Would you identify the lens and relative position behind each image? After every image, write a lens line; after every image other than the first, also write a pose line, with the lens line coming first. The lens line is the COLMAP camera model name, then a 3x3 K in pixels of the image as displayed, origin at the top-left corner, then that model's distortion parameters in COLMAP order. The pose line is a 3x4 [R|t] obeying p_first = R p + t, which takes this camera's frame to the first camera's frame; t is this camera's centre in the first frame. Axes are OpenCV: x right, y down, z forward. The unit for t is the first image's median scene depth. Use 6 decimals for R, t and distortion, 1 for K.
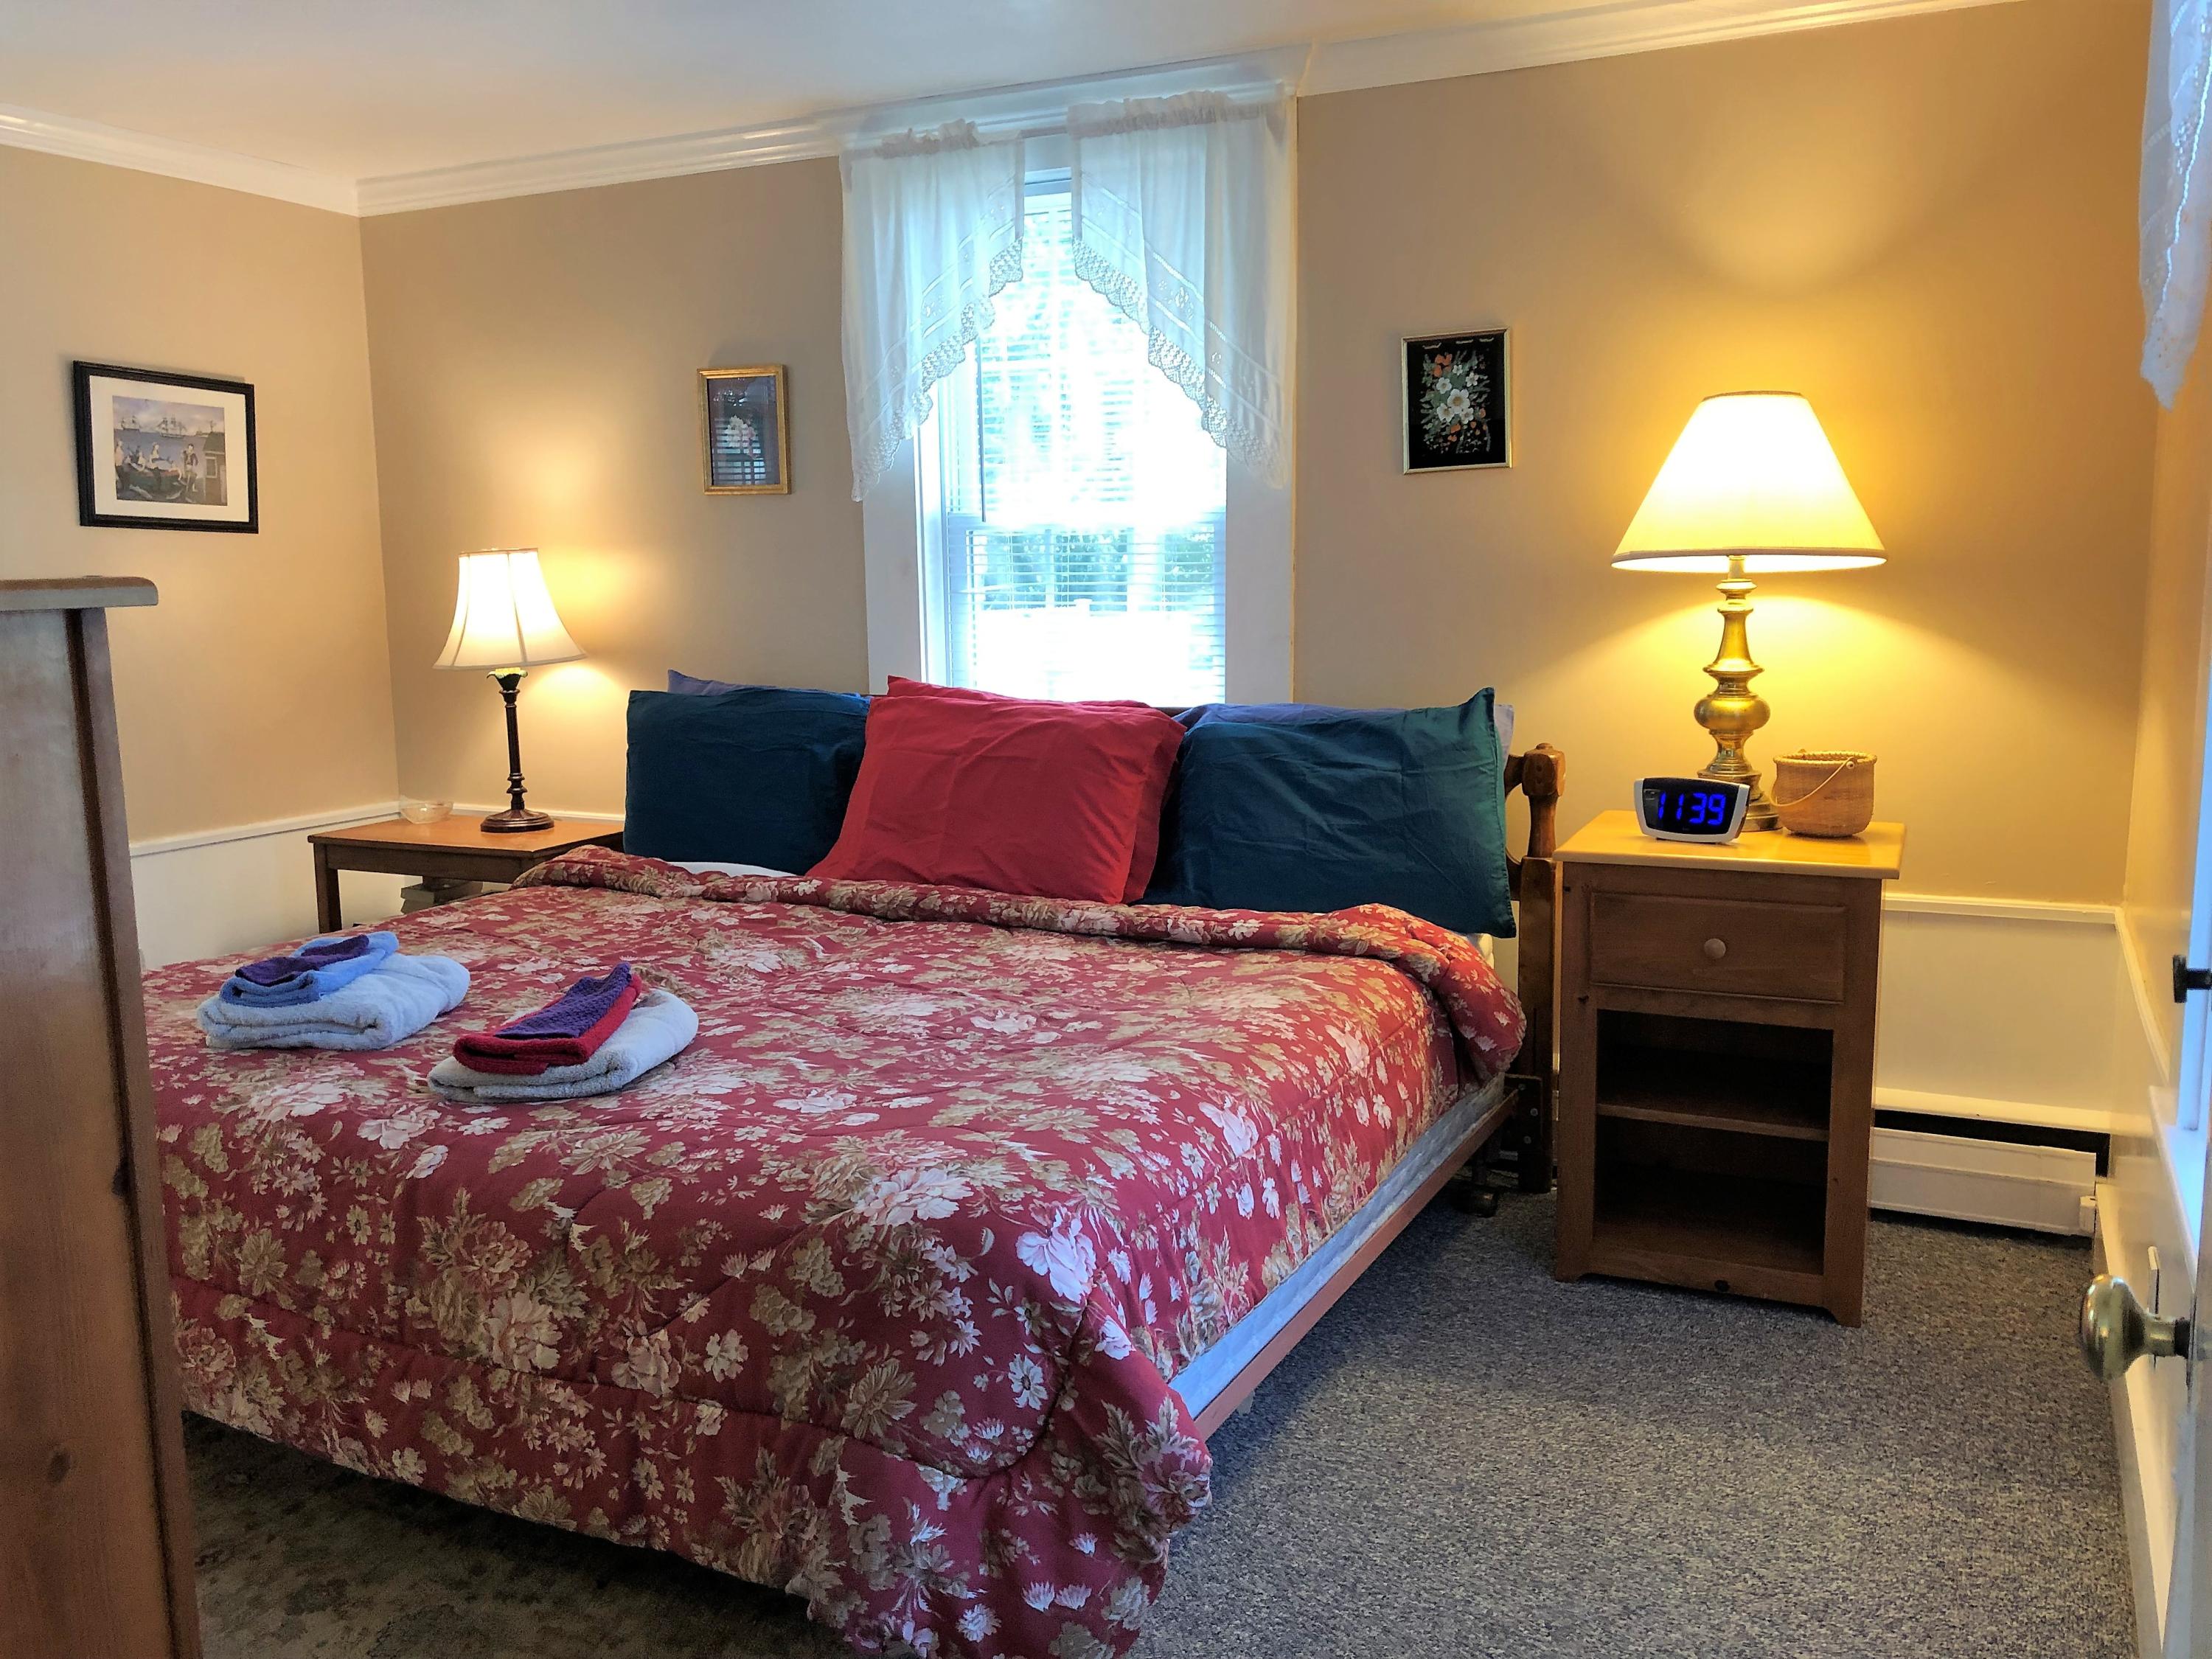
lens RADIAL K [[1822.1, 0, 1107.6], [0, 1822.1, 863.2], [0, 0, 1]] dist [0.015476, 0.015122]
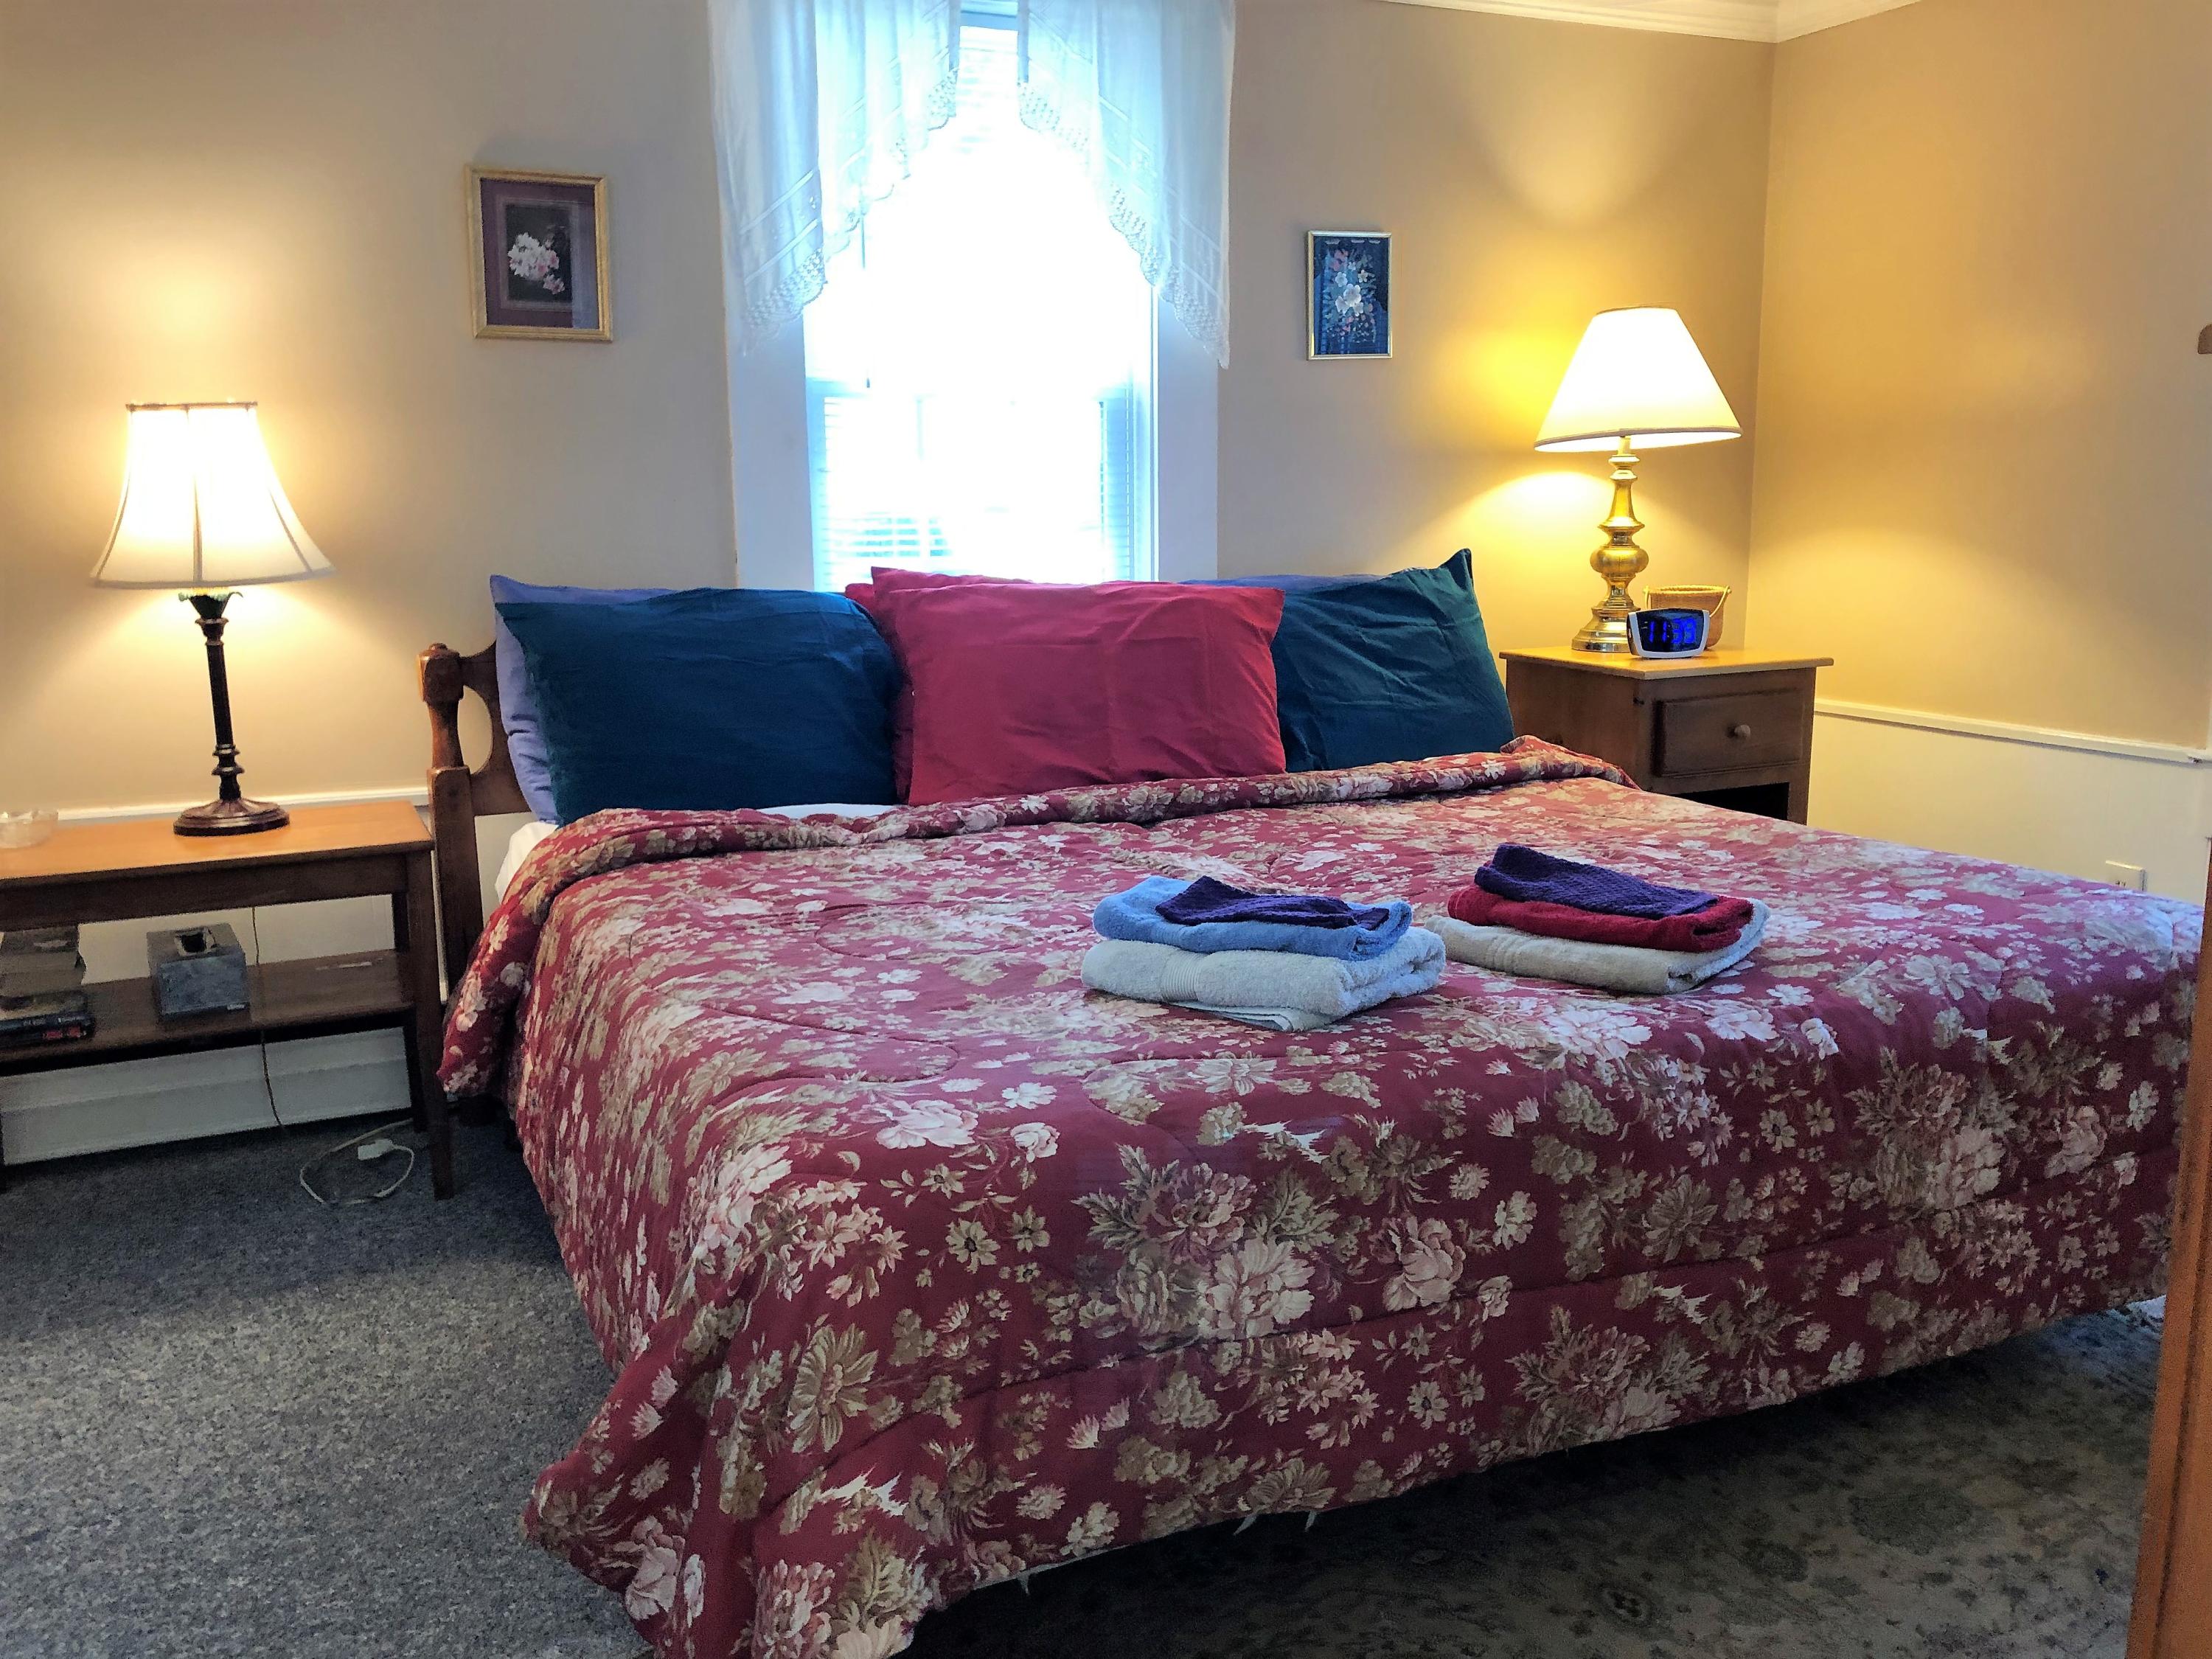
lens RADIAL K [[1832.1, 0, 1106.0], [0, 1832.1, 829.5], [0, 0, 1]] dist [0.014089, 0.004860]
pose [[0.625598, -0.139820, 0.767514, -0.839251], [0.129202, 0.988792, 0.074819, -0.036607], [-0.769372, 0.052358, 0.636651, 0.442238]]
